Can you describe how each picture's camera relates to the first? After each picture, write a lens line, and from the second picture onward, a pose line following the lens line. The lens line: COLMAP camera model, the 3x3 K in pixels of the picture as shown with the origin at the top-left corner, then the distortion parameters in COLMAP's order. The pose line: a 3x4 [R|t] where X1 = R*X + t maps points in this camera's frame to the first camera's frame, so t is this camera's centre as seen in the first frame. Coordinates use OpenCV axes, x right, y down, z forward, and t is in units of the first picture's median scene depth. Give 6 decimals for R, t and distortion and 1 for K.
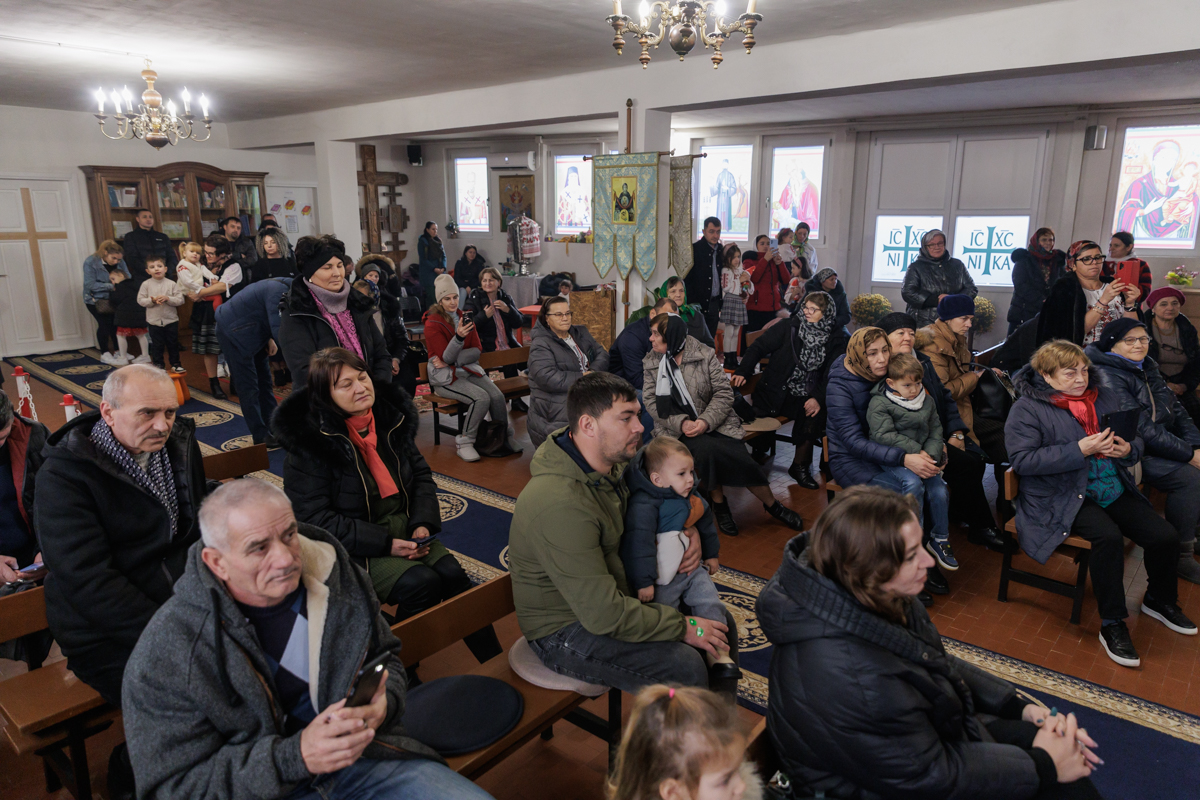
lens RADIAL K [[800.8, 0, 602.4], [0, 800.8, 392.4], [0, 0, 1]] dist [0.024134, 0.016428]
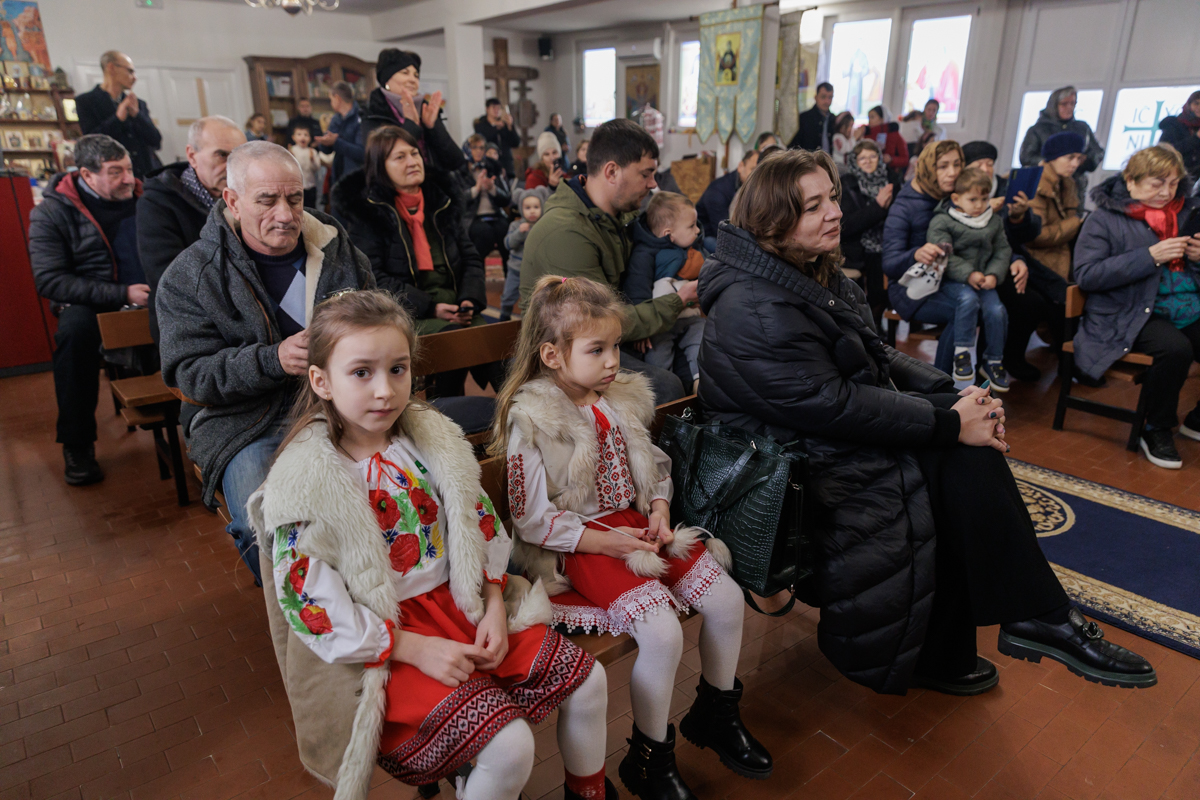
lens RADIAL K [[800.8, 0, 604.3], [0, 800.8, 398.4], [0, 0, 1]] dist [0.024134, 0.016428]
pose [[0.983287, 0.059331, -0.172126, 0.127006], [-0.044322, 0.994976, 0.089773, 0.157740], [0.176587, -0.080643, 0.980976, -0.038528]]
